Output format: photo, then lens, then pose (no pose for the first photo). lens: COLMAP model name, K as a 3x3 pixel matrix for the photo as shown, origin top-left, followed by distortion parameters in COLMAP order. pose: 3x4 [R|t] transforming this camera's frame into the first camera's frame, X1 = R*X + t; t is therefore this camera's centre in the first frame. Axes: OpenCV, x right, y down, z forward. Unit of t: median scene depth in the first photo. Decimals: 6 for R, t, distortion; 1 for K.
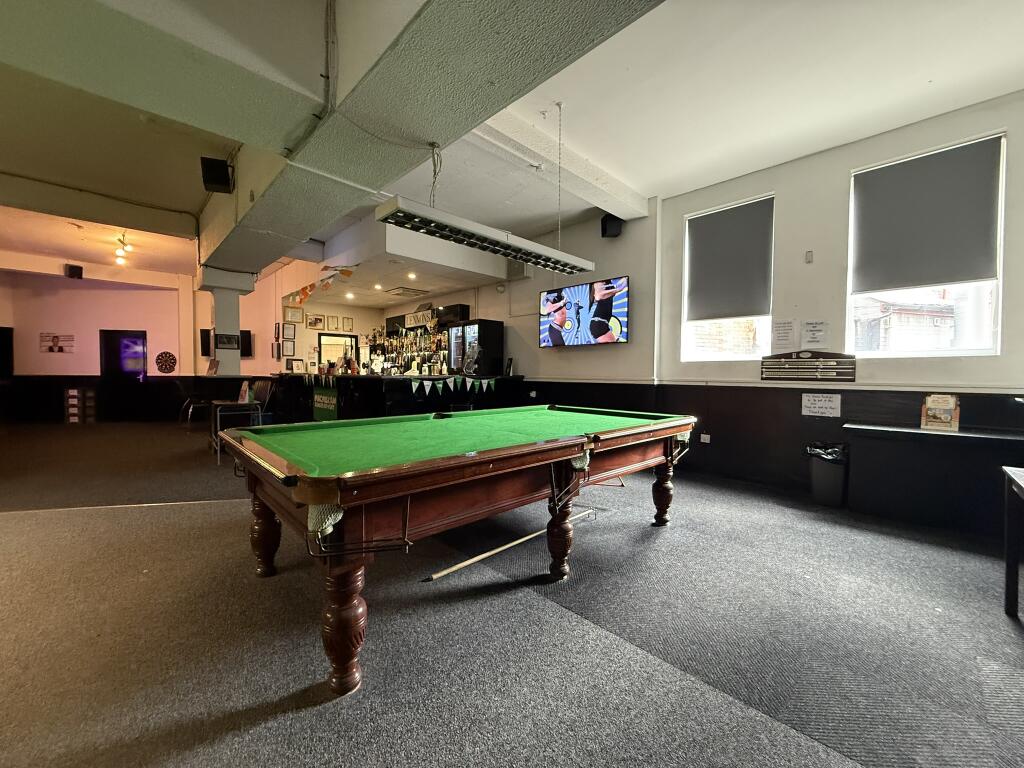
lens RADIAL K [[403.9, 0, 512.0], [0, 403.9, 384.0], [0, 0, 1]] dist [0.000572, 0.000359]
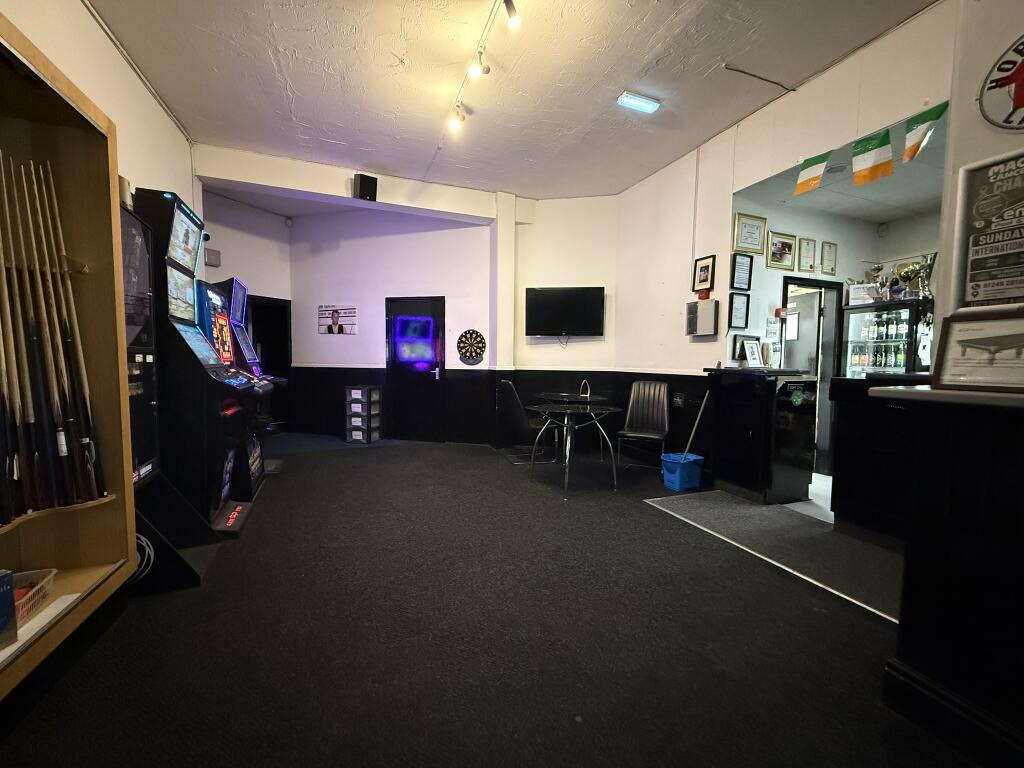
lens RADIAL K [[403.9, 0, 512.0], [0, 403.9, 384.0], [0, 0, 1]] dist [0.000572, 0.000359]
pose [[0.924244, 0.024798, -0.380997, -0.589314], [-0.014539, 0.999451, 0.029782, -0.018244], [0.381527, -0.021986, 0.924096, 0.480376]]
